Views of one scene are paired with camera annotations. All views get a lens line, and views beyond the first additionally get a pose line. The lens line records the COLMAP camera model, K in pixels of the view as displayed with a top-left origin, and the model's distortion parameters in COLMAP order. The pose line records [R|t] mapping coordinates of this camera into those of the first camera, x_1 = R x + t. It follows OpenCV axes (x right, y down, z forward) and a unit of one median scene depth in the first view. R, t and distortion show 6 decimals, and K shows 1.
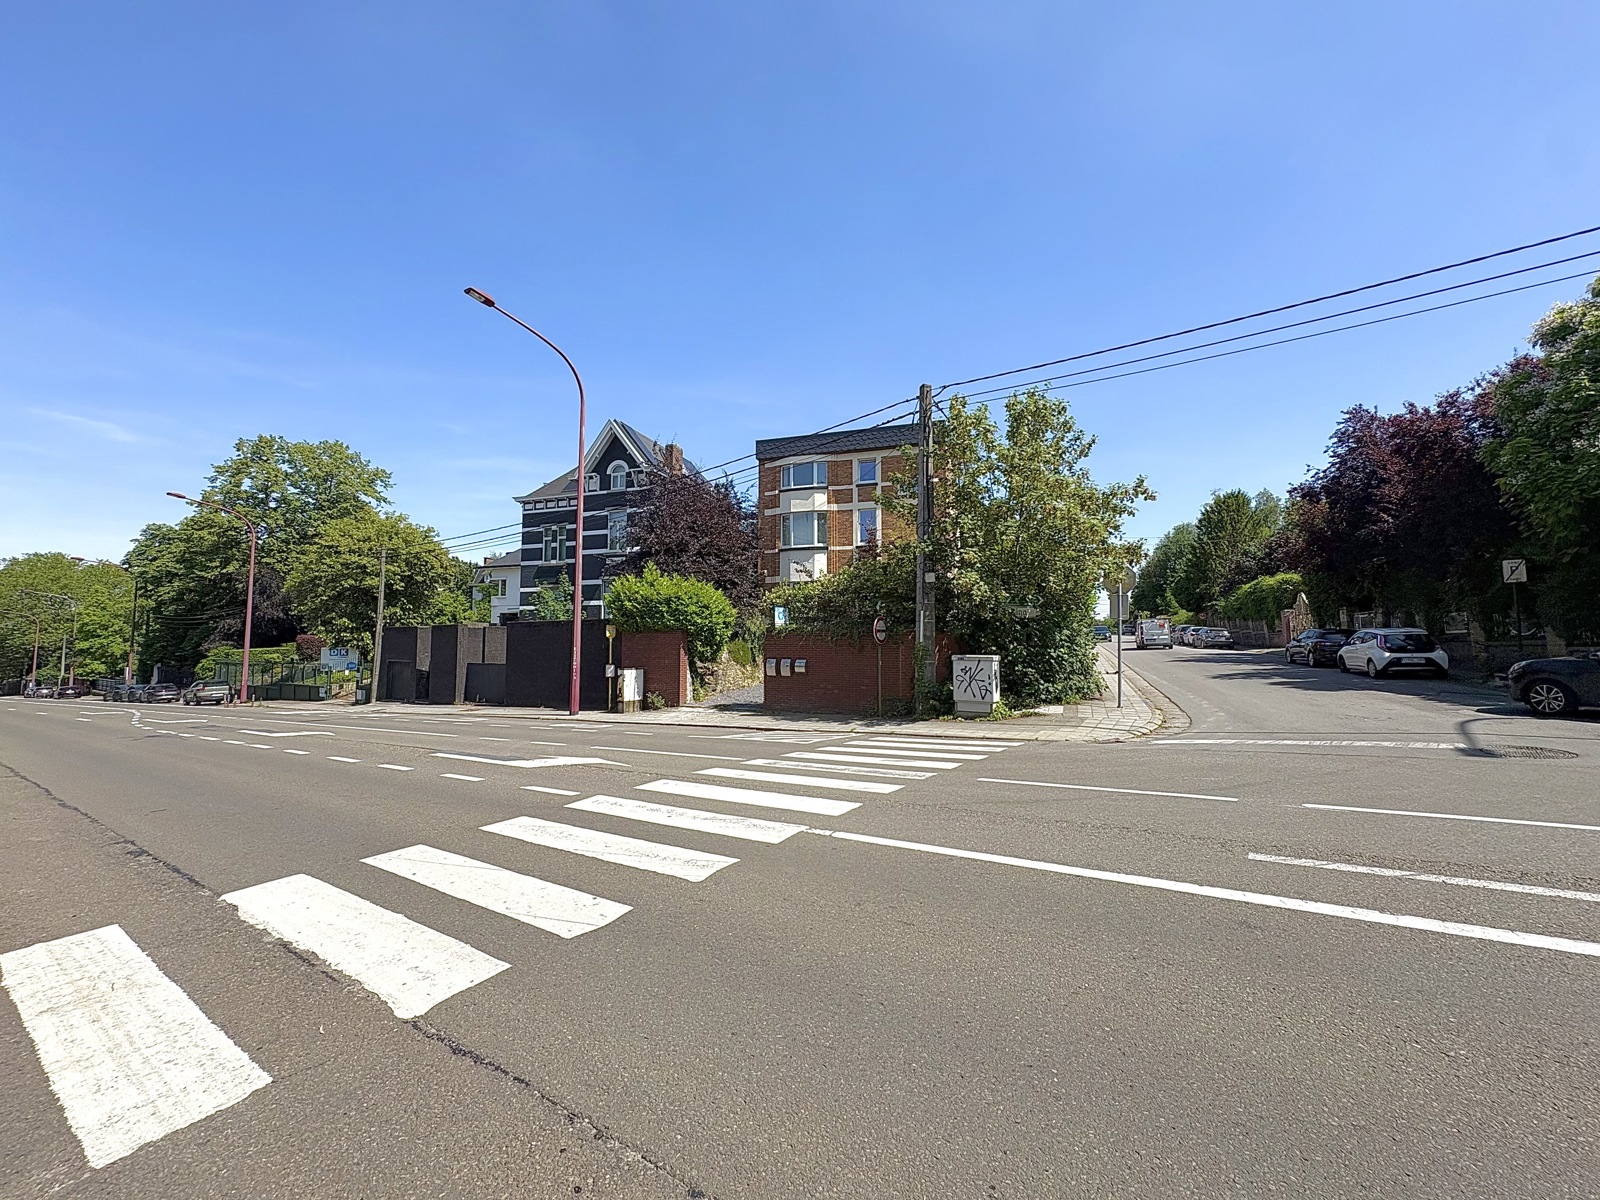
lens RADIAL K [[637.0, 0, 798.9], [0, 637.0, 600.9], [0, 0, 1]] dist [0.000145, 0.000226]
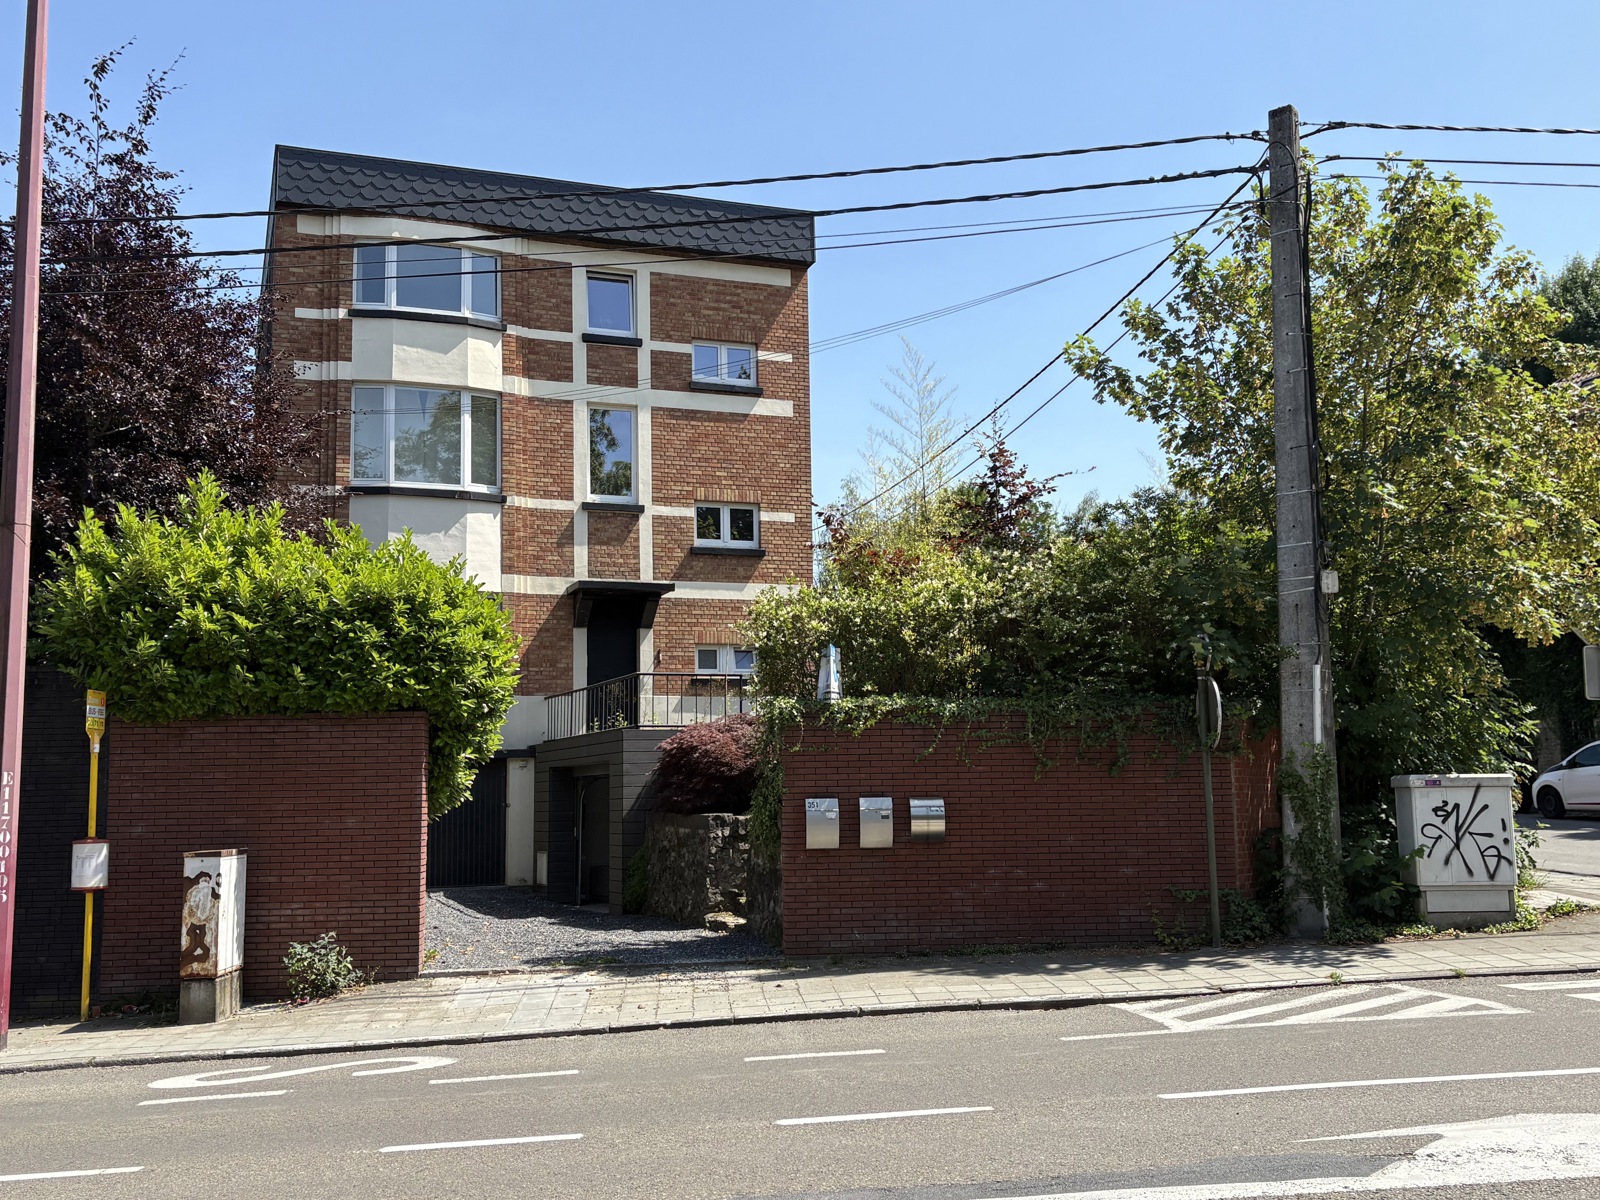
lens RADIAL K [[1569.7, 0, 794.6], [0, 1569.7, 605.0], [0, 0, 1]] dist [0.086210, -0.018062]
pose [[0.782654, 0.066696, 0.618873, -0.361946], [-0.029160, 0.997080, -0.070577, 0.031190], [-0.621773, 0.037191, 0.782314, 0.229480]]
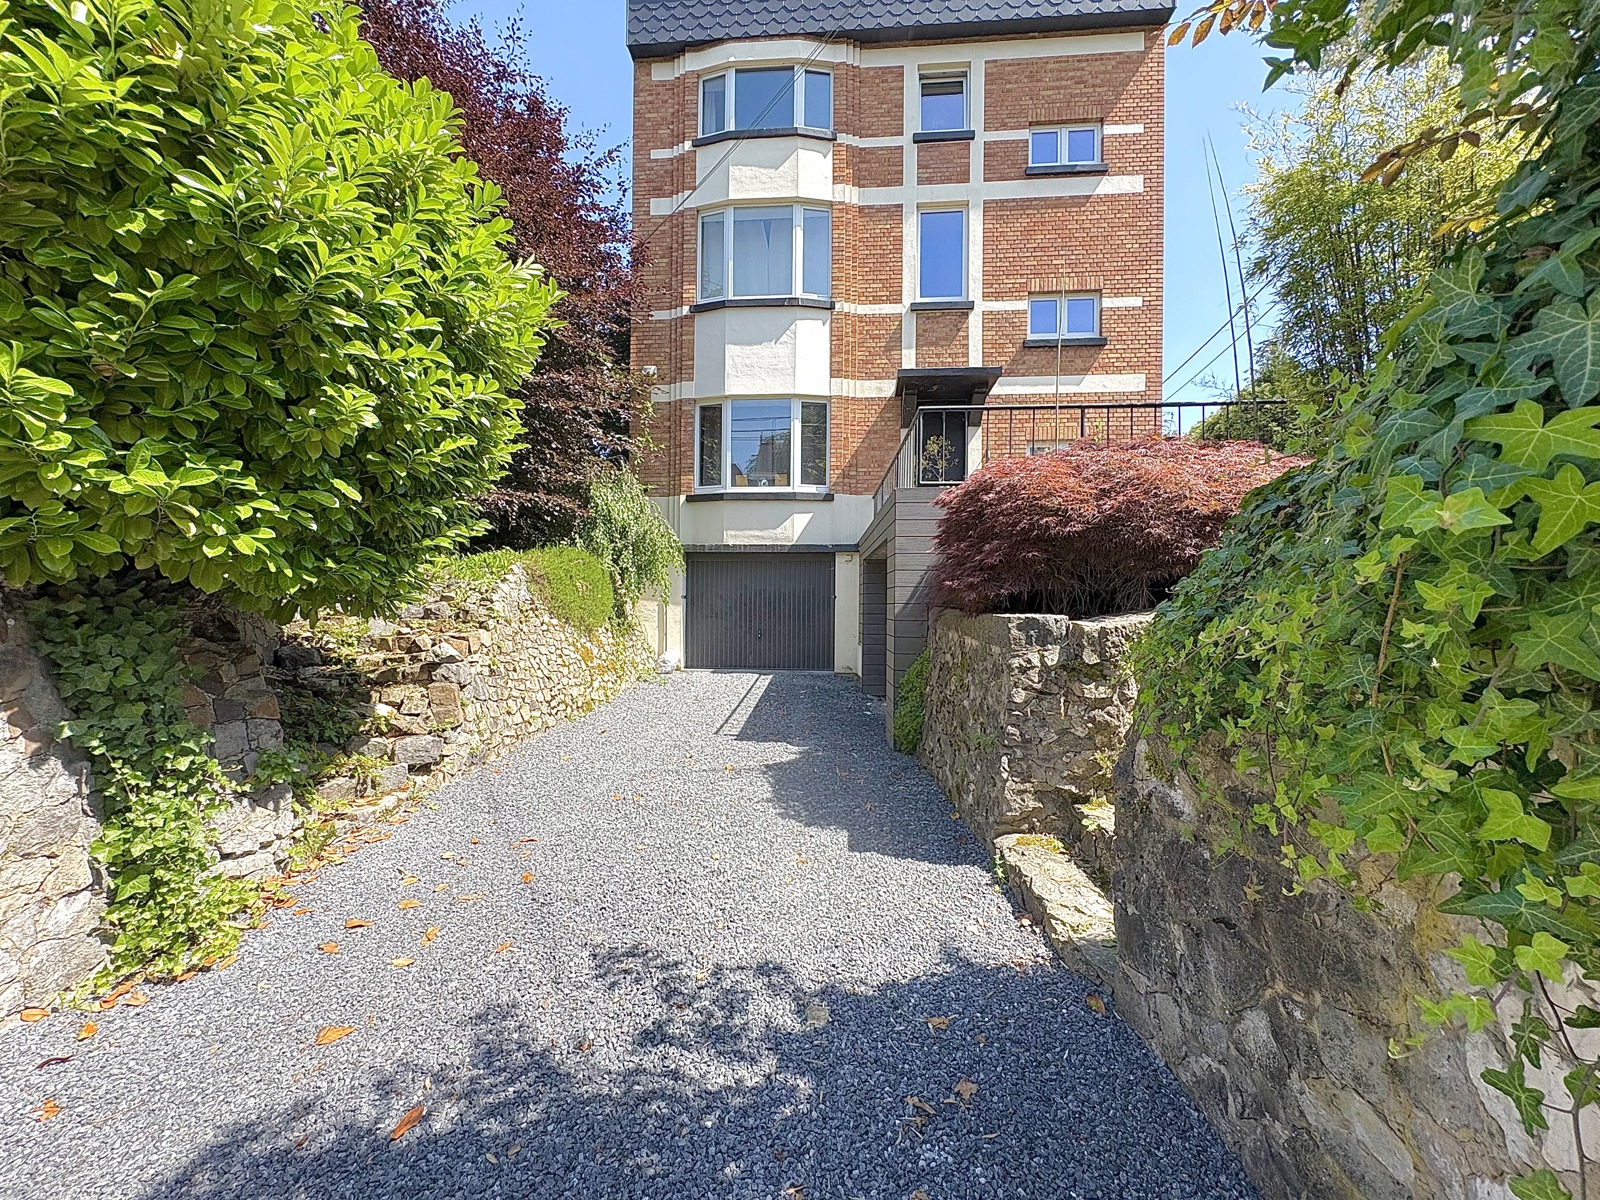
lens RADIAL K [[637.0, 0, 798.9], [0, 637.0, 600.9], [0, 0, 1]] dist [0.000145, 0.000226]
pose [[0.971325, 0.012693, 0.237416, -0.057367], [-0.028722, 0.997525, 0.064175, 0.062450], [-0.236014, -0.069153, 0.969286, 0.645162]]
